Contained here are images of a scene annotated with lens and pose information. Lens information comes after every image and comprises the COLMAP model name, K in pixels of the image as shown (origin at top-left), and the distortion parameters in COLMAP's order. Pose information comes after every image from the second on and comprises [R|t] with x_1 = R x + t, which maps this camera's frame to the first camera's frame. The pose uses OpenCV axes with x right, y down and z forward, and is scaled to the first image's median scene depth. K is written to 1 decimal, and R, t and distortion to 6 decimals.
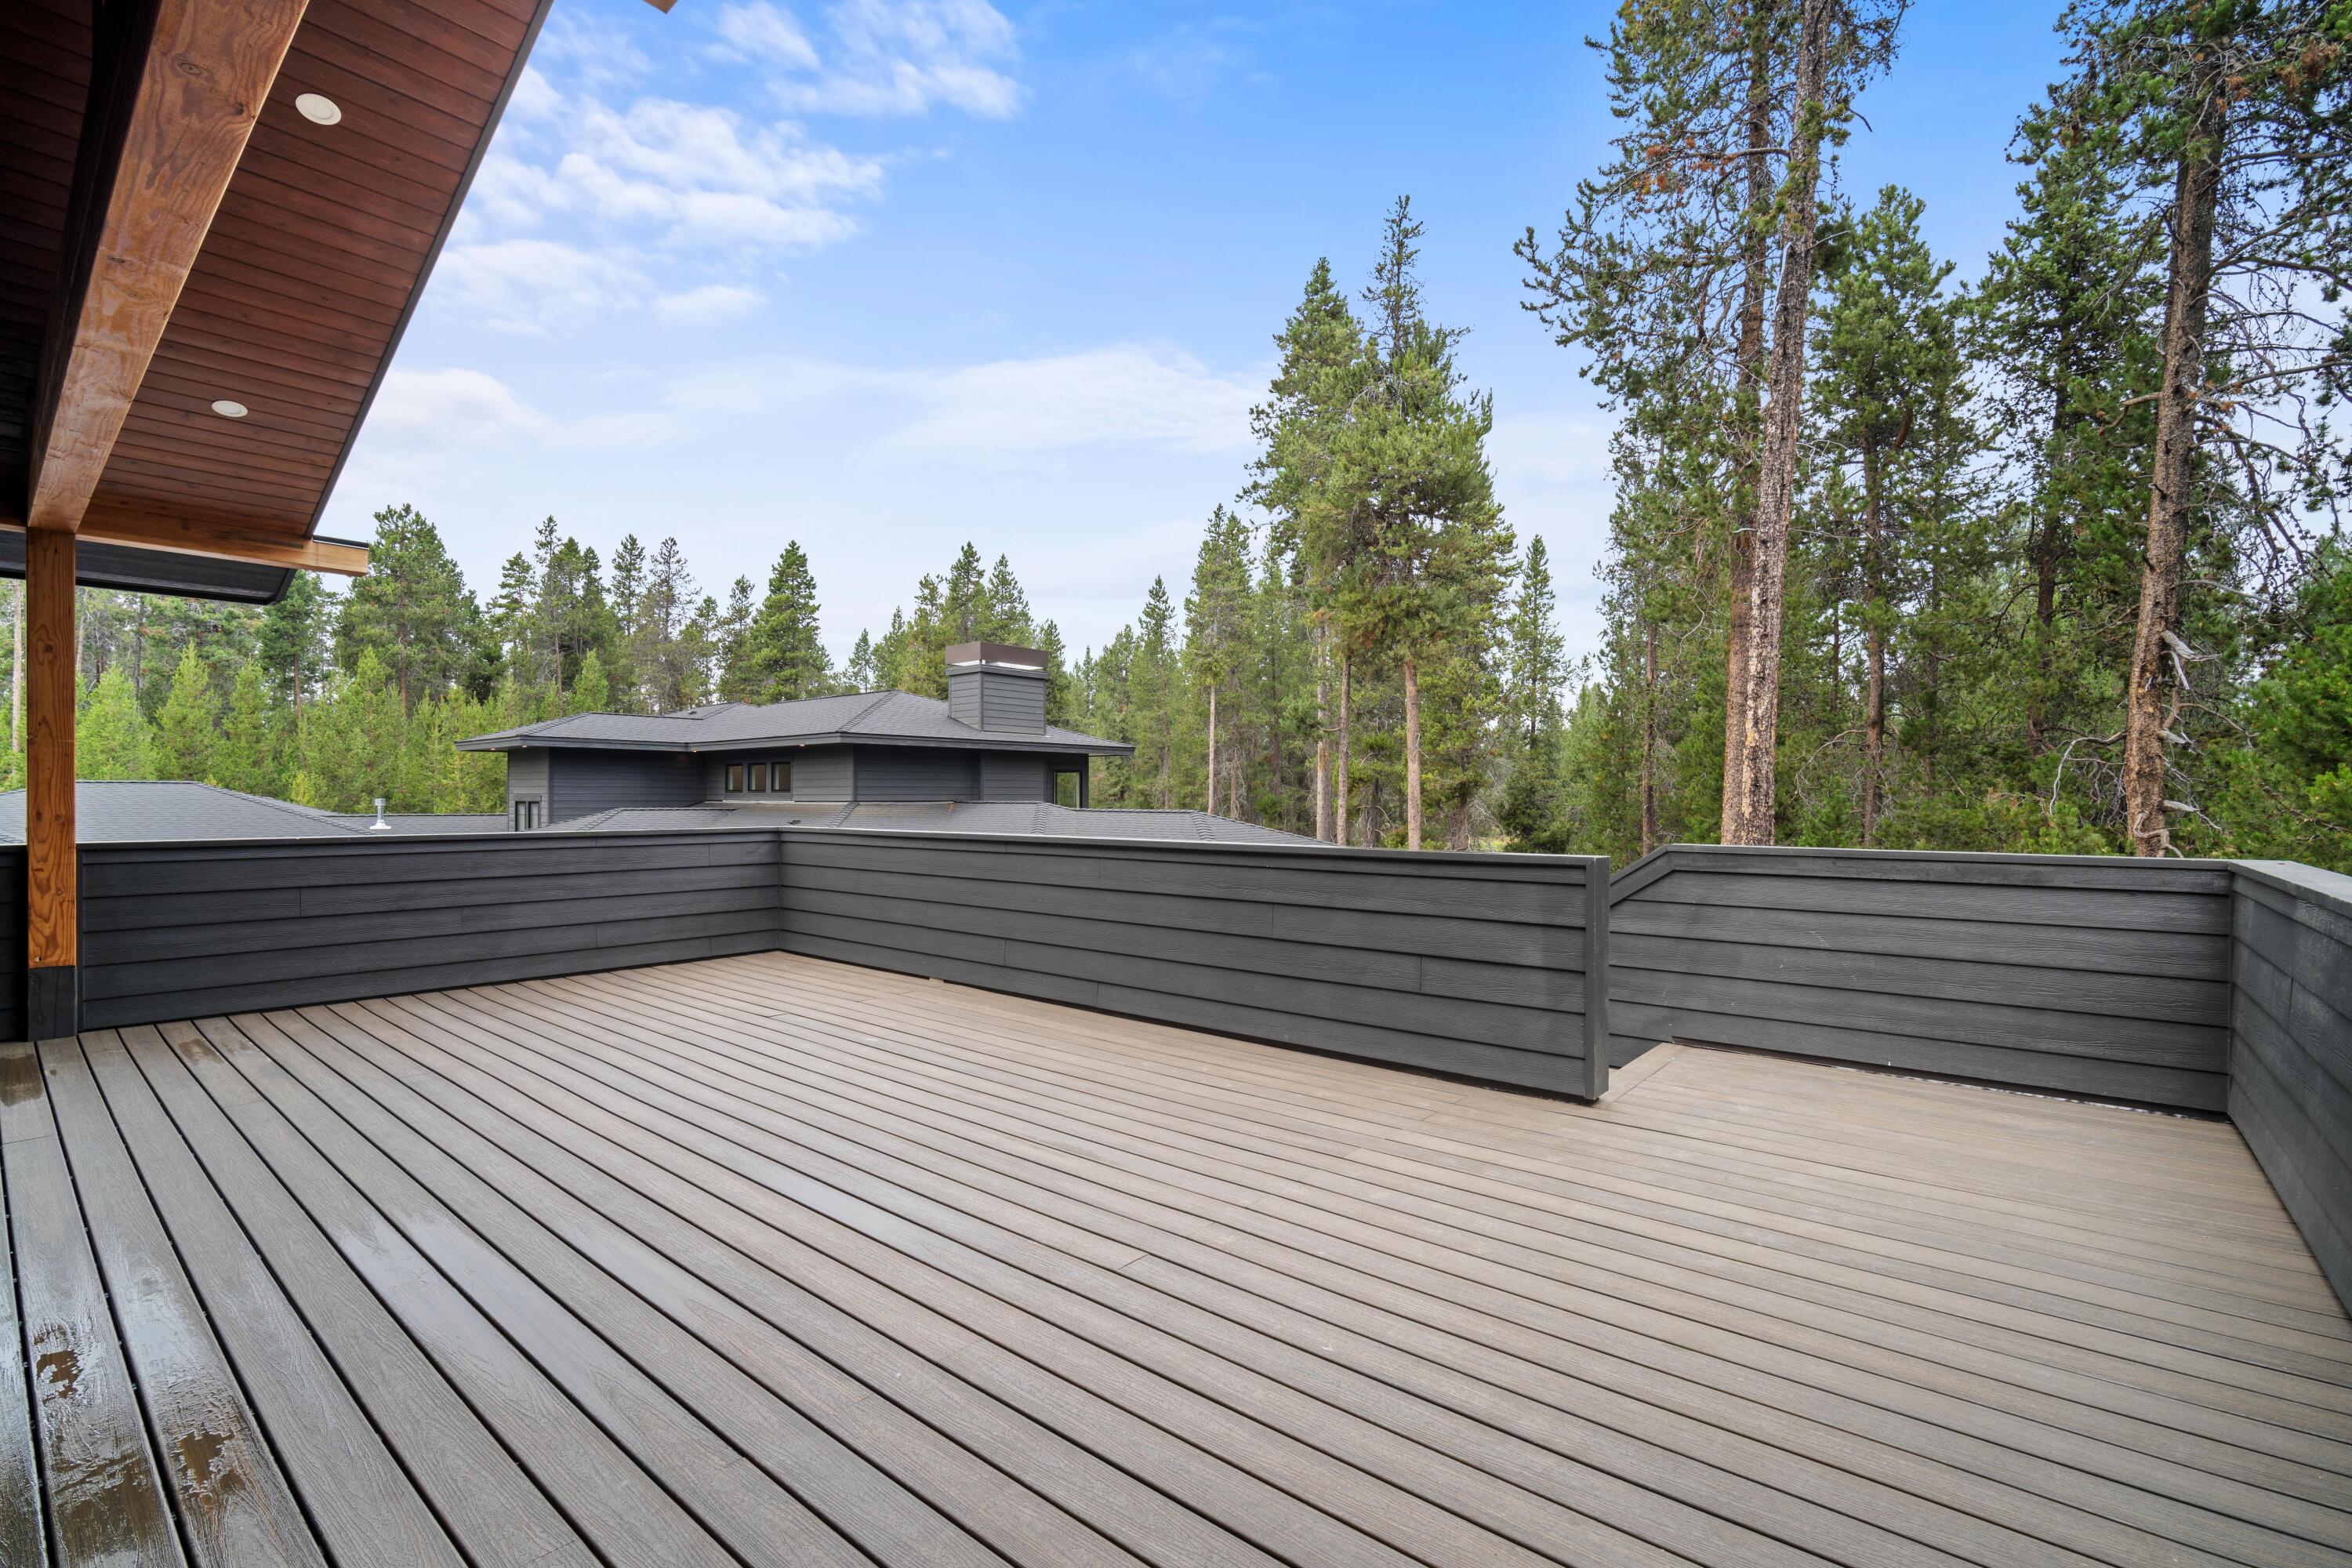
lens RADIAL K [[1024.7, 0, 1162.0], [0, 1024.7, 791.9], [0, 0, 1]] dist [-0.012373, 0.002430]
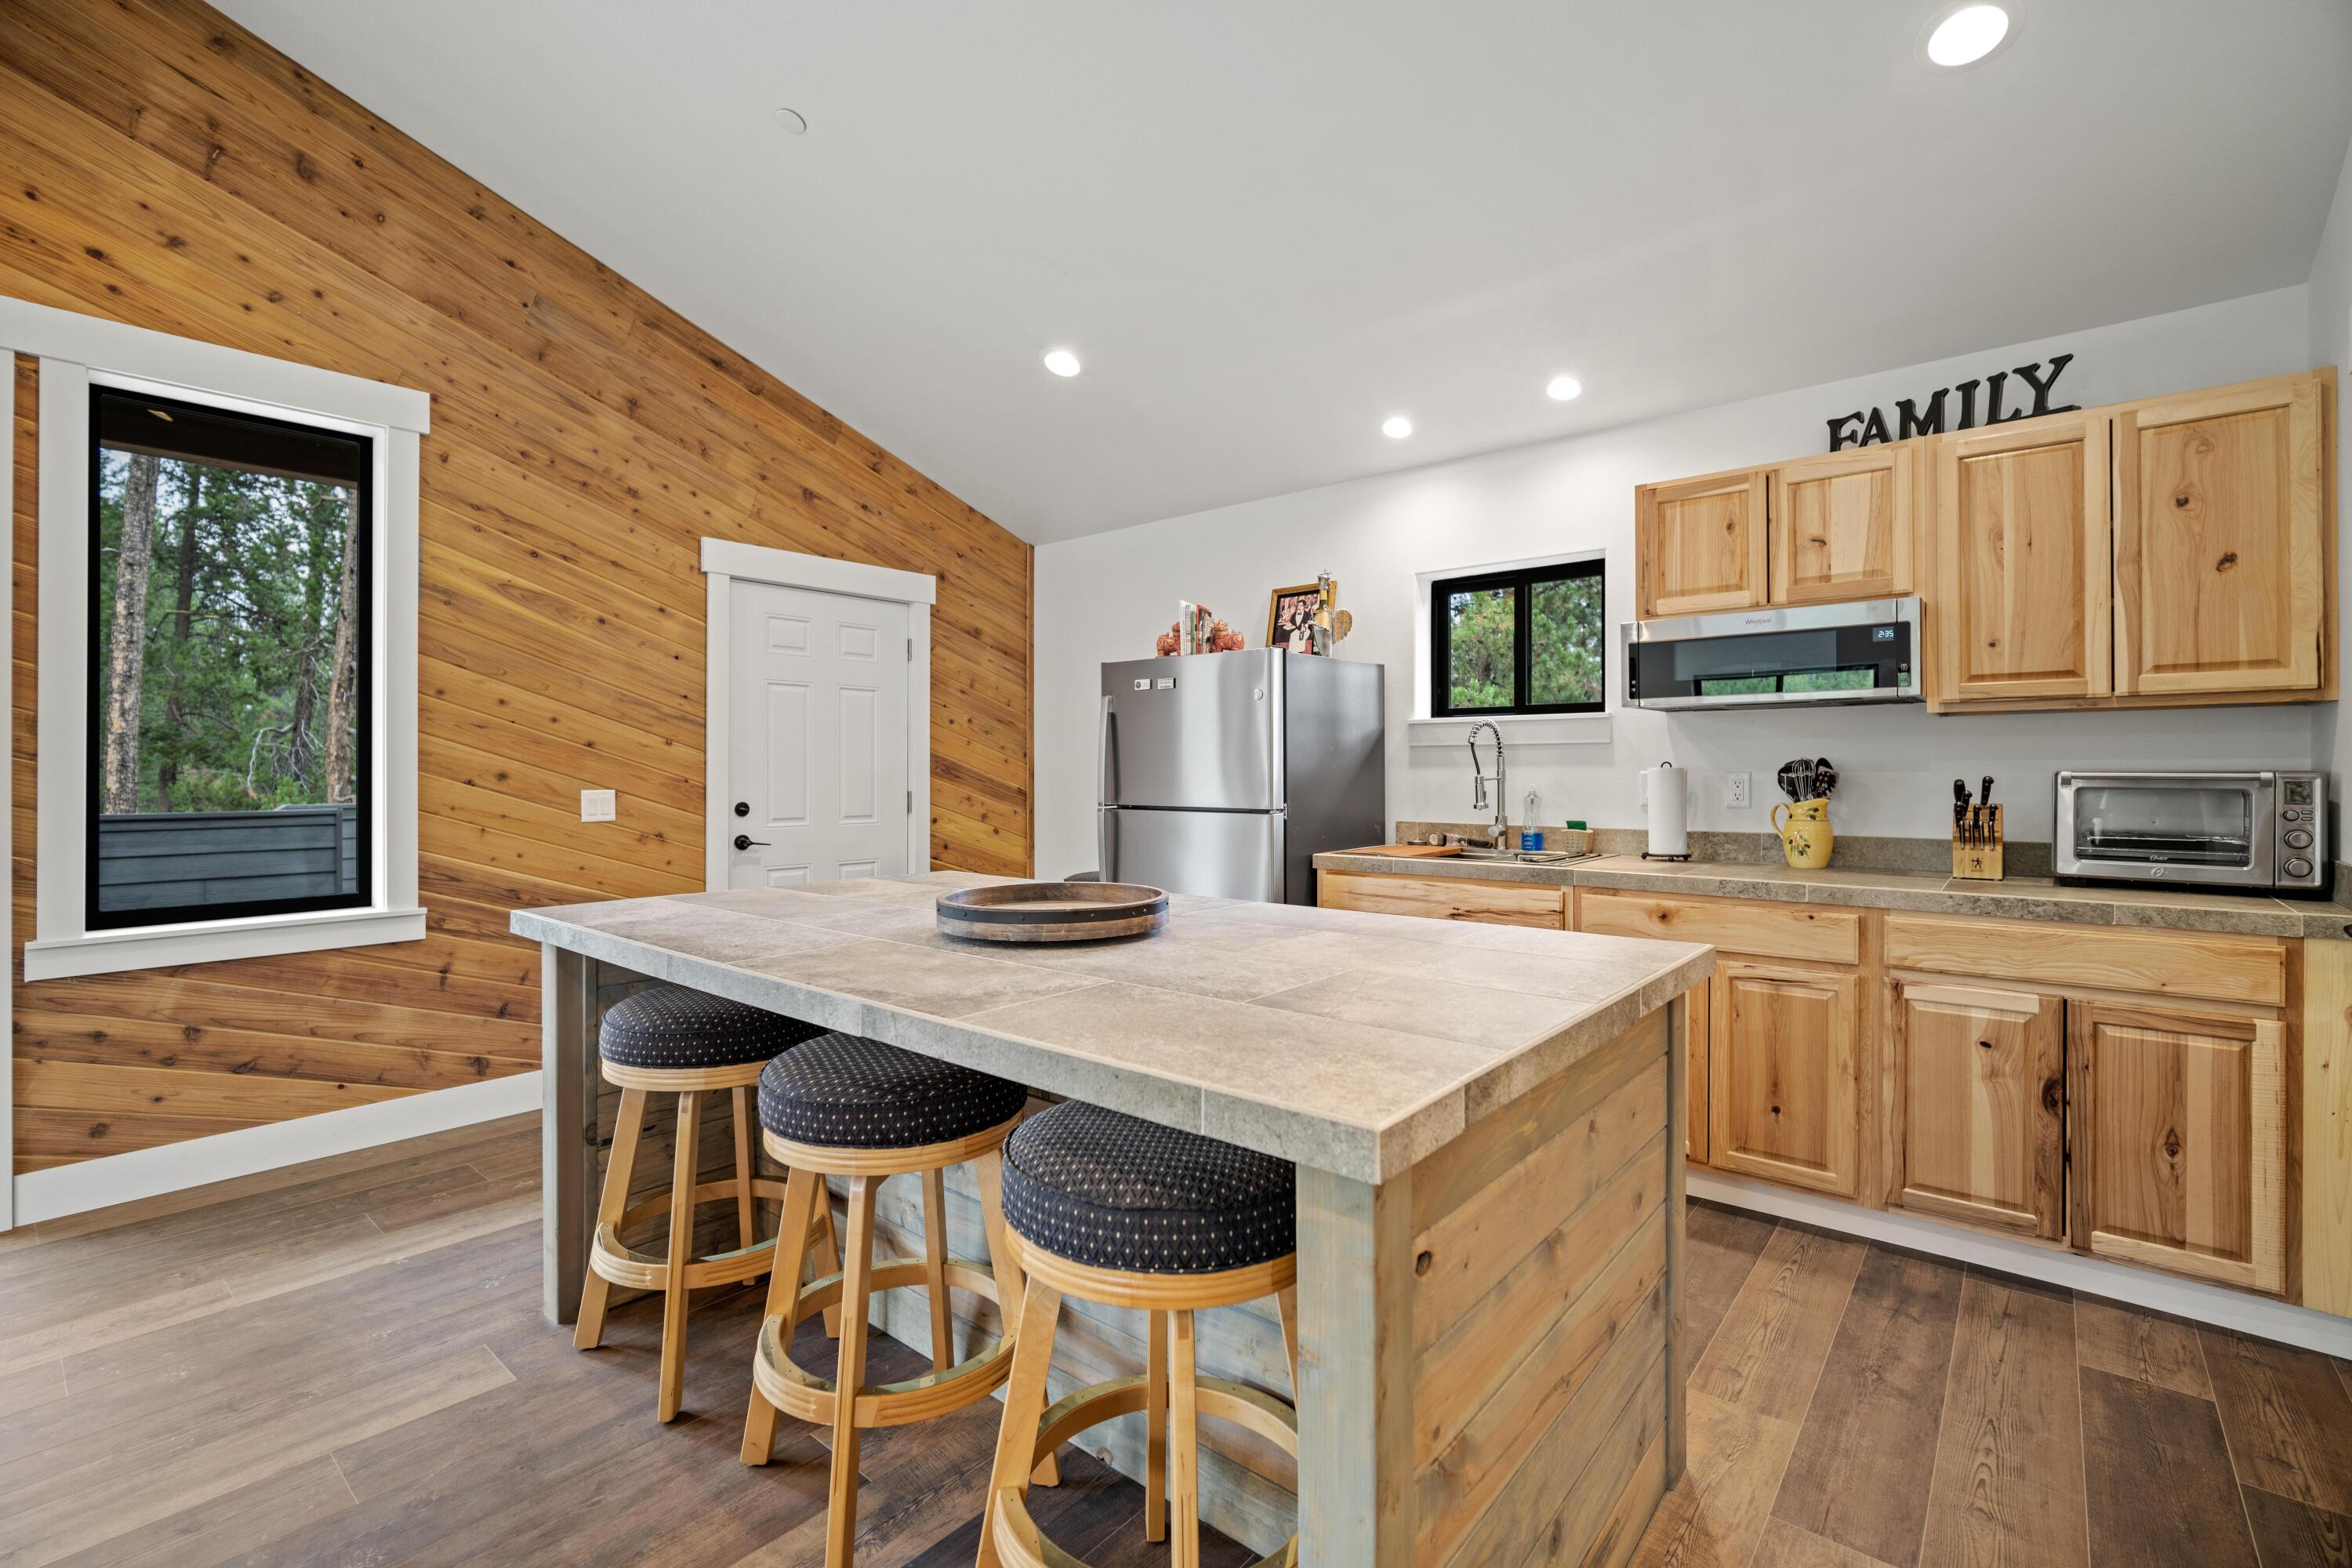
lens RADIAL K [[1024.7, 0, 1167.4], [0, 1024.7, 762.9], [0, 0, 1]] dist [-0.012373, 0.002430]
pose [[-0.017185, 0.005166, 0.999839, -0.248330], [-0.002482, 0.999983, -0.005210, -0.002515], [-0.999849, -0.002571, -0.017172, -0.082104]]
